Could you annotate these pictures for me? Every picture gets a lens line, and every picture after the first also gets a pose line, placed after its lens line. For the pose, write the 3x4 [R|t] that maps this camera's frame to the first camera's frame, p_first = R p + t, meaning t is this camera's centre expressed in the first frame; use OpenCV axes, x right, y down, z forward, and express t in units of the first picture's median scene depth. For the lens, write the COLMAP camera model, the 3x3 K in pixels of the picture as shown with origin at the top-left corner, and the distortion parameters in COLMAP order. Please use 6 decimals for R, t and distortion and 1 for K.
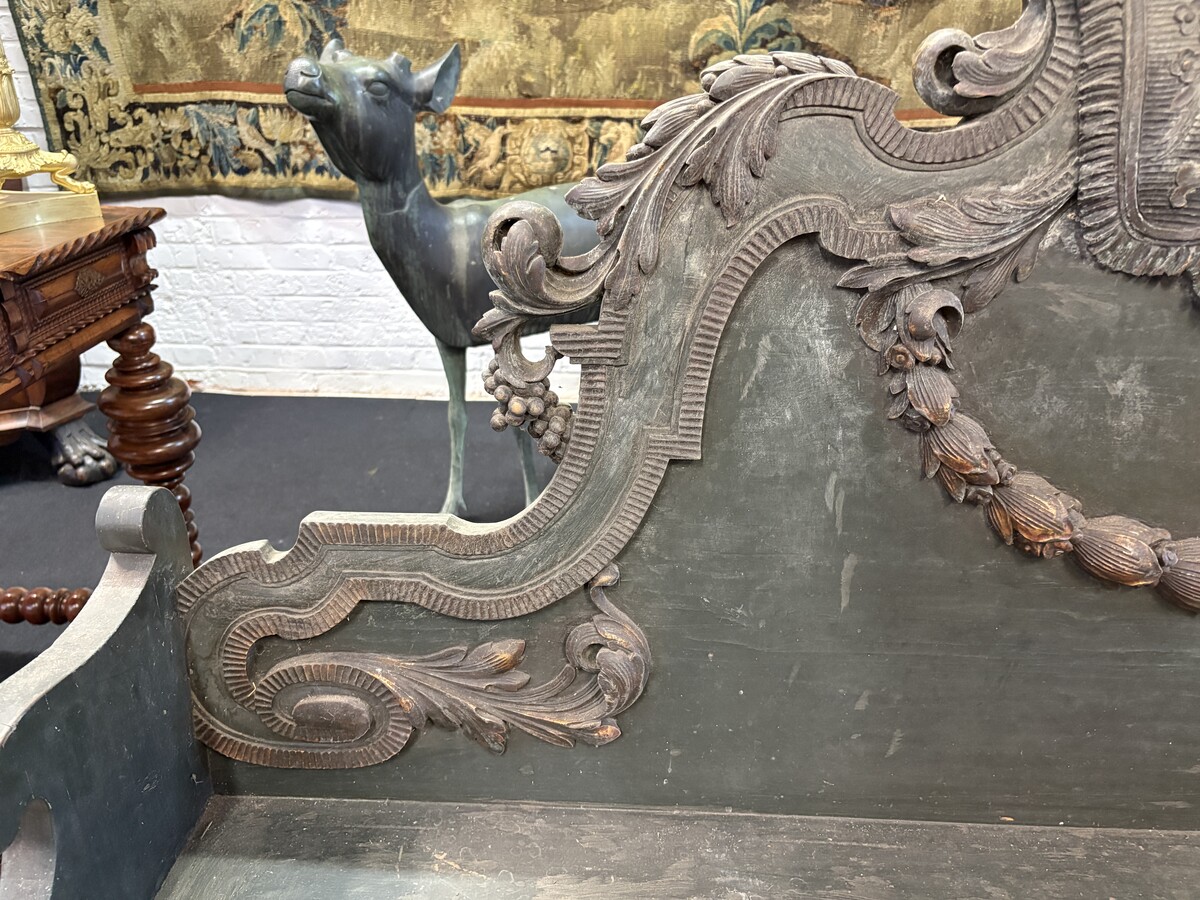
lens RADIAL K [[918.2, 0, 595.9], [0, 918.2, 452.3], [0, 0, 1]] dist [0.046189, -0.054633]
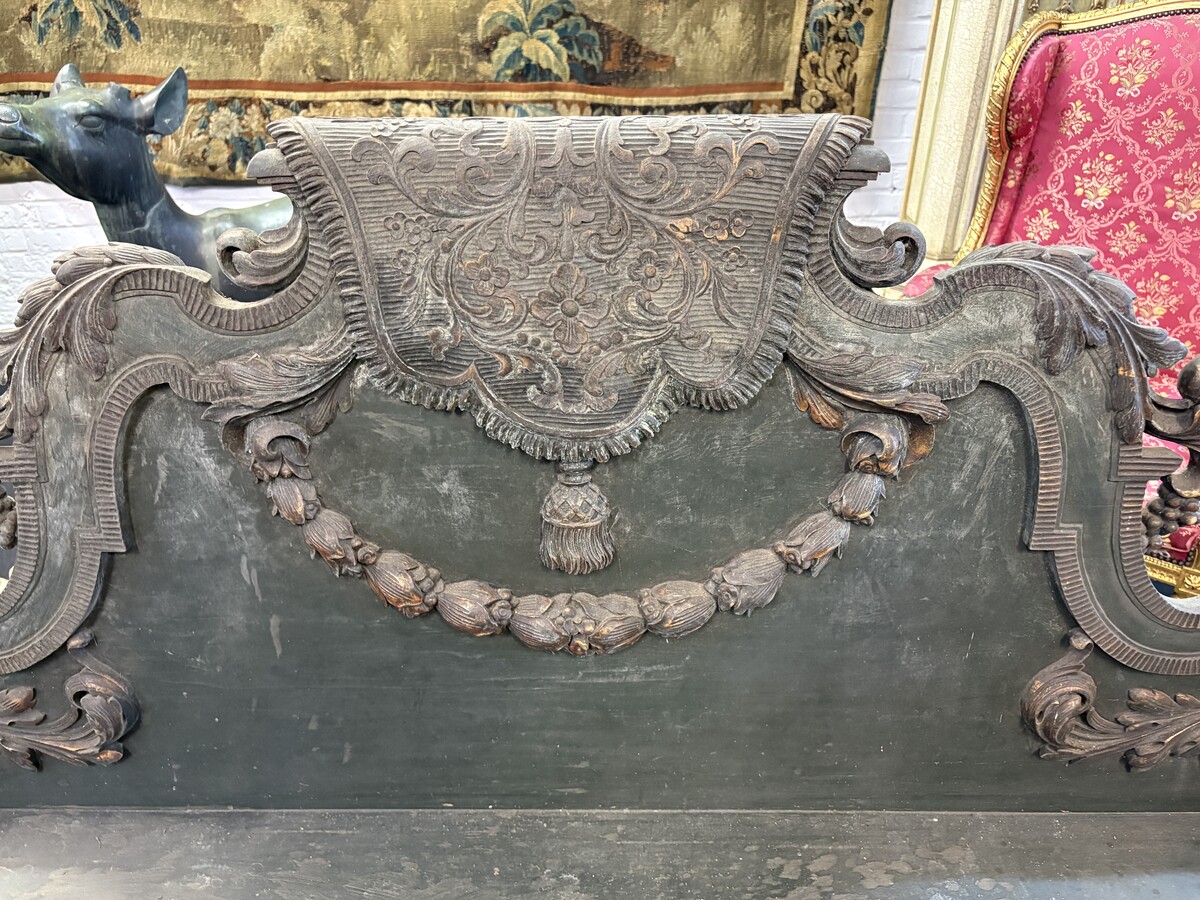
lens RADIAL K [[918.2, 0, 597.5], [0, 918.2, 446.2], [0, 0, 1]] dist [0.046189, -0.054633]
pose [[0.999365, -0.031543, 0.016596, 0.659900], [0.029984, 0.995759, 0.086980, -0.201067], [-0.019269, -0.086427, 0.996072, -0.222964]]
